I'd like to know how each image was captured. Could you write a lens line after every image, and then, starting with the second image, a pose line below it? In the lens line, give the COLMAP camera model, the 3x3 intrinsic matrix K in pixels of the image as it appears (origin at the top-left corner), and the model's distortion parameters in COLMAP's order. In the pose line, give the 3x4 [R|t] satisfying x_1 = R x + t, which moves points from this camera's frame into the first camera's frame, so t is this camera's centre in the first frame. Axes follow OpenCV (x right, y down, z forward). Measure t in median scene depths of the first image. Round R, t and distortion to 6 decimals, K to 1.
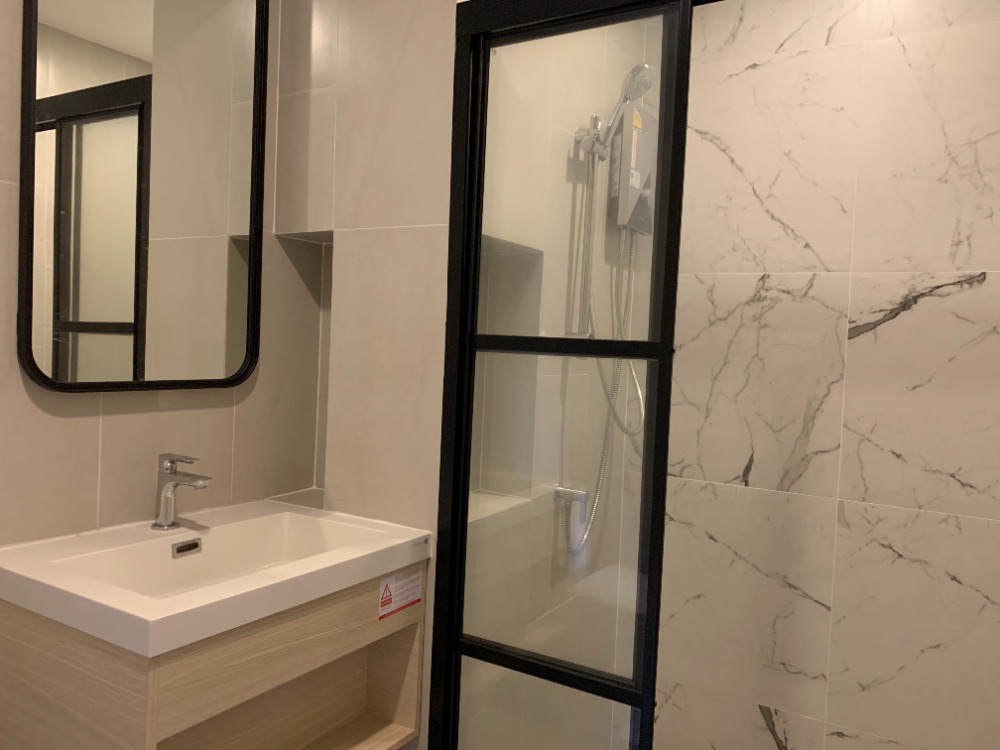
lens RADIAL K [[767.9, 0, 503.5], [0, 767.9, 367.8], [0, 0, 1]] dist [0.077294, -0.090710]
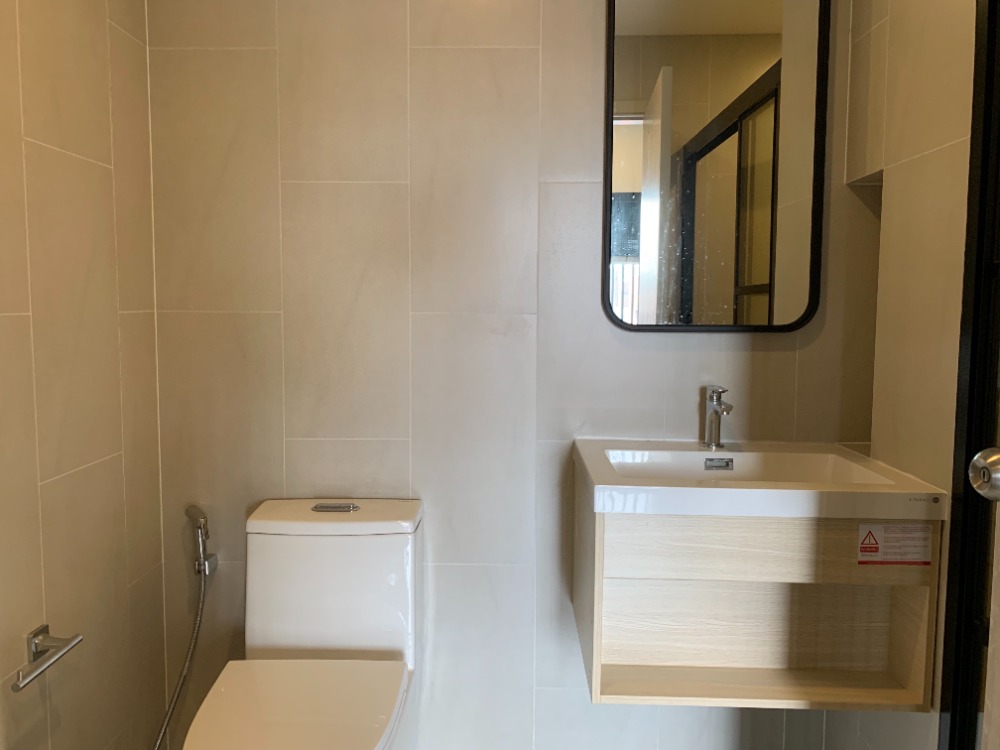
lens RADIAL K [[767.9, 0, 503.5], [0, 767.9, 367.8], [0, 0, 1]] dist [0.077294, -0.090710]
pose [[0.511523, 0.032211, -0.858665, 0.413134], [-0.012279, 0.999469, 0.030179, 0.049925], [0.859182, -0.004894, 0.511647, 0.105238]]
